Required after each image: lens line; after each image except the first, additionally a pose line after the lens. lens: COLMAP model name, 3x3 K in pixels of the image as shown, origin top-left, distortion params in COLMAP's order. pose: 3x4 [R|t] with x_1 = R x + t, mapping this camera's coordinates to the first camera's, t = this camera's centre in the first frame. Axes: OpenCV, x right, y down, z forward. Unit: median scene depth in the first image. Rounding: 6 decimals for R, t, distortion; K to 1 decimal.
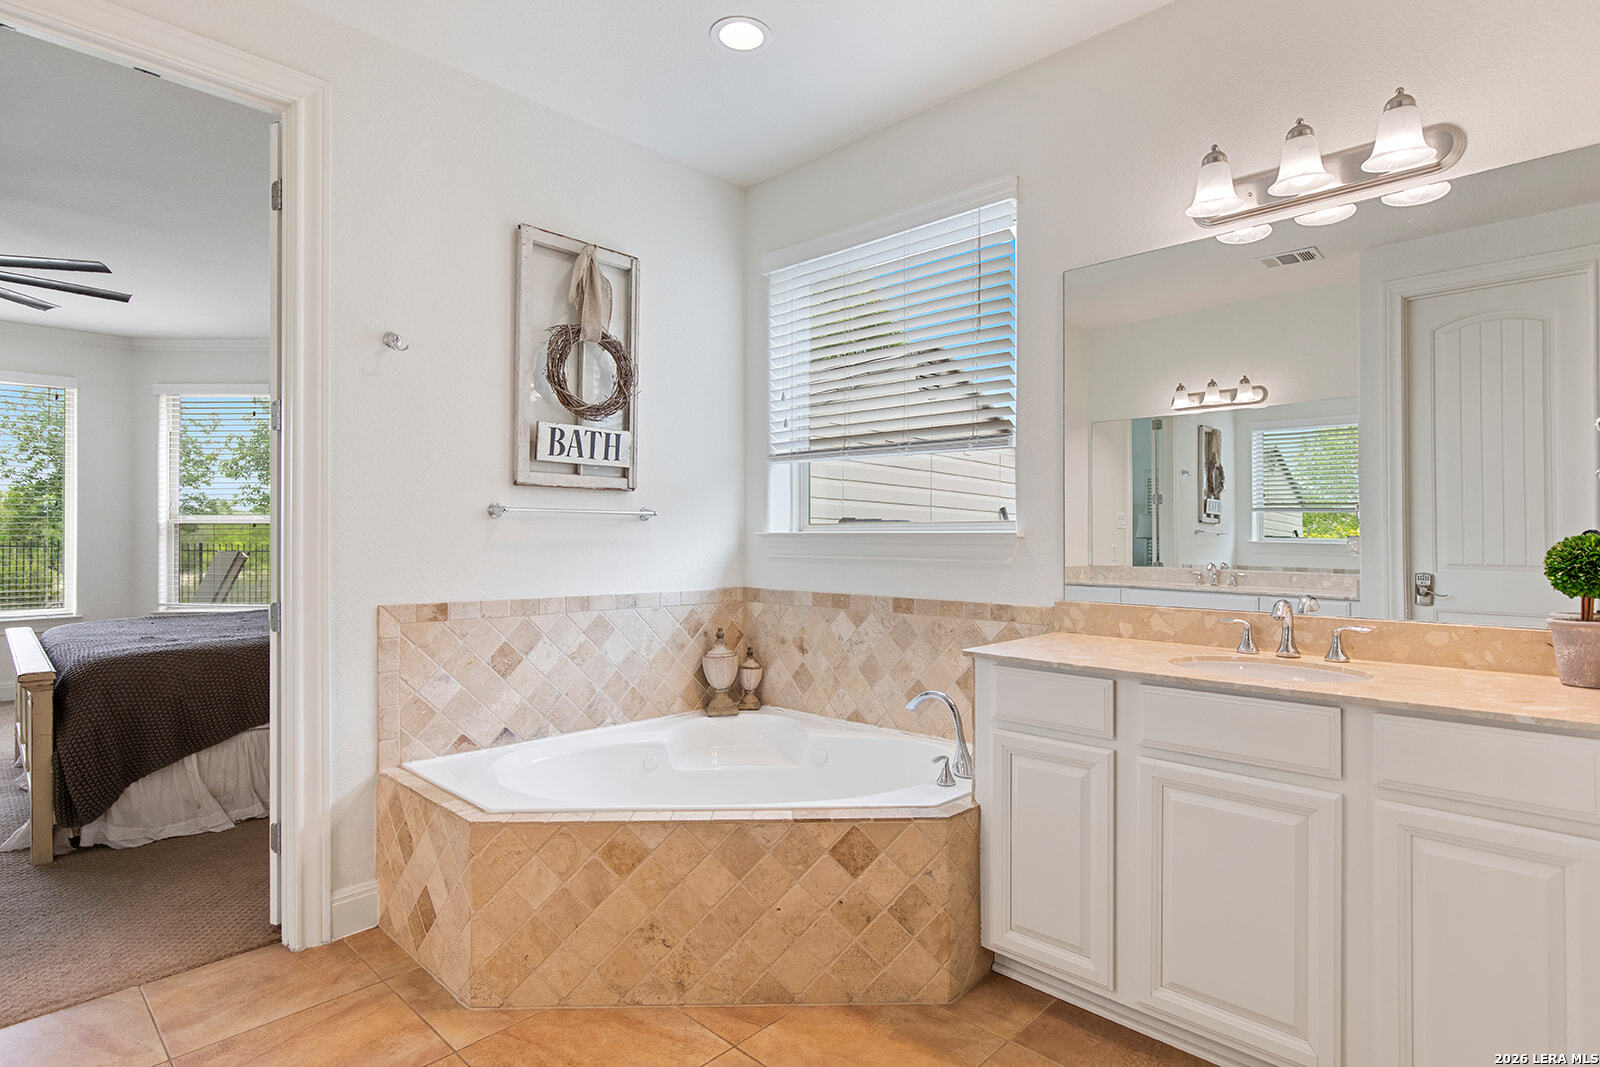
lens RADIAL K [[811.7, 0, 819.9], [0, 811.7, 533.5], [0, 0, 1]] dist [-0.003232, 0.000123]
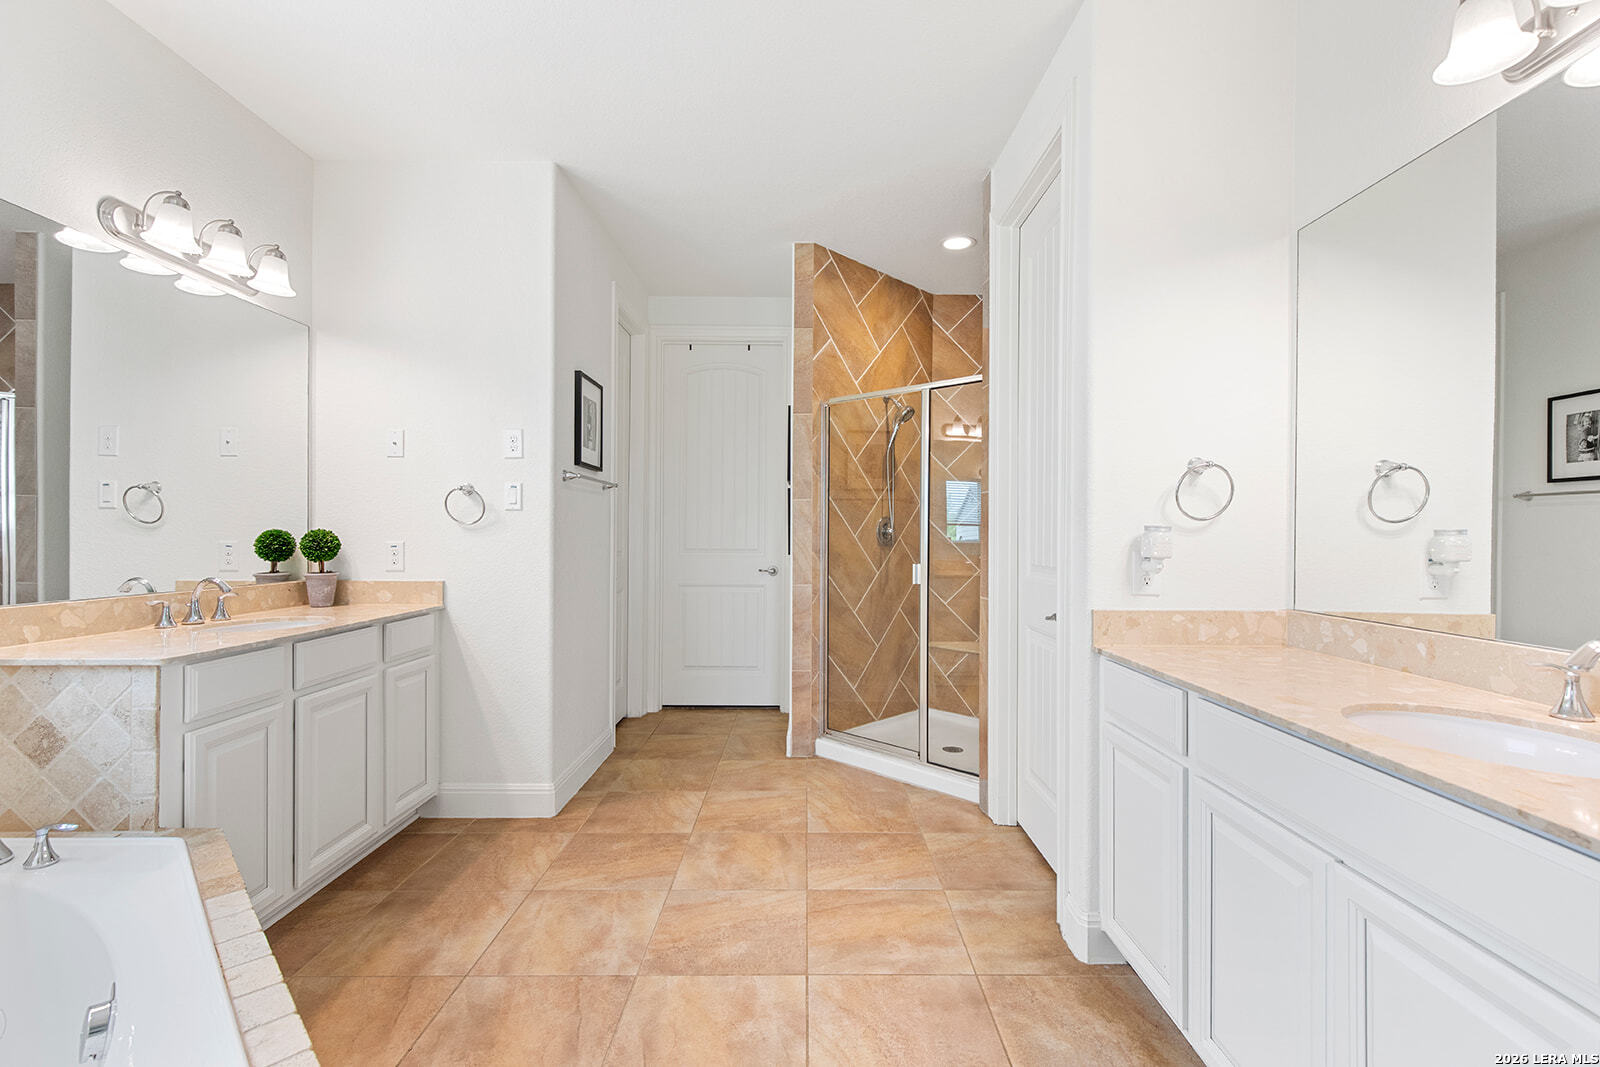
lens RADIAL K [[715.2, 0, 812.8], [0, 715.2, 533.7], [0, 0, 1]] dist [0.004253, -0.001810]
pose [[-0.695631, -0.003457, 0.718391, -0.675572], [-0.008248, 0.999961, -0.003175, 0.004550], [-0.718352, -0.008134, -0.695632, 0.811499]]
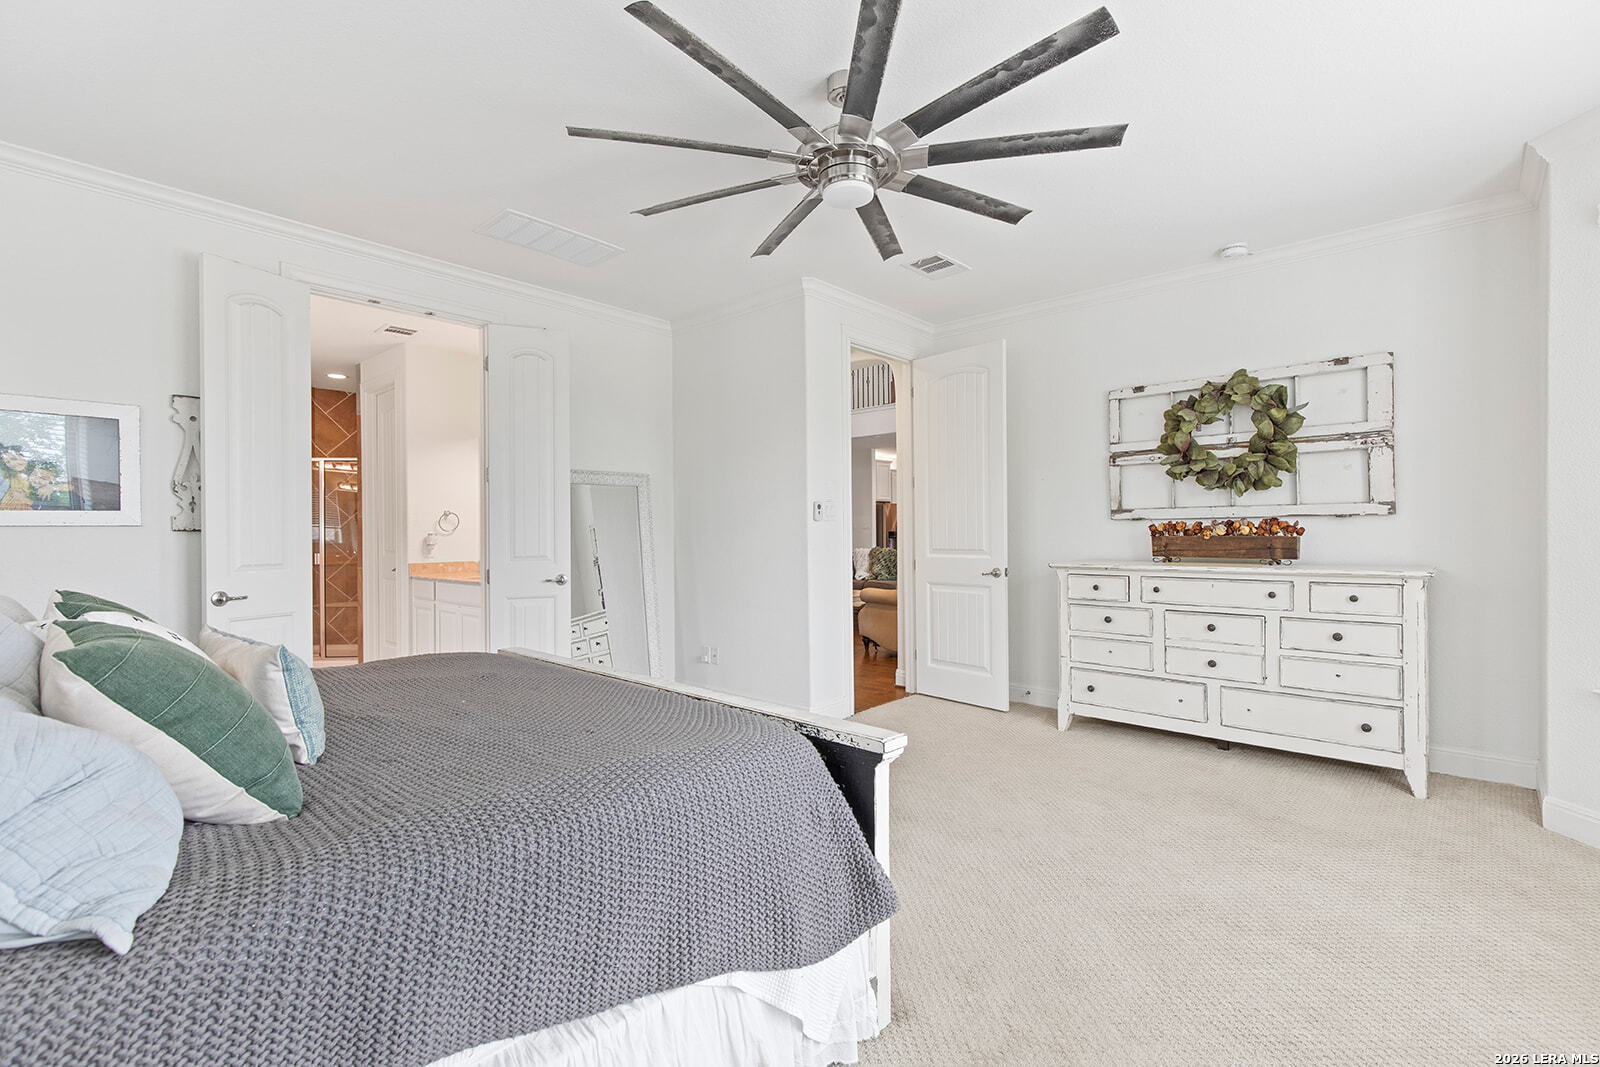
lens RADIAL K [[709.8, 0, 809.0], [0, 709.8, 537.0], [0, 0, 1]] dist [-0.009937, -0.000288]
pose [[-0.999734, 0.010110, -0.020750, -1.462485], [0.010041, 0.999944, 0.003421, 0.005788], [0.020784, 0.003212, -0.999779, 2.166437]]
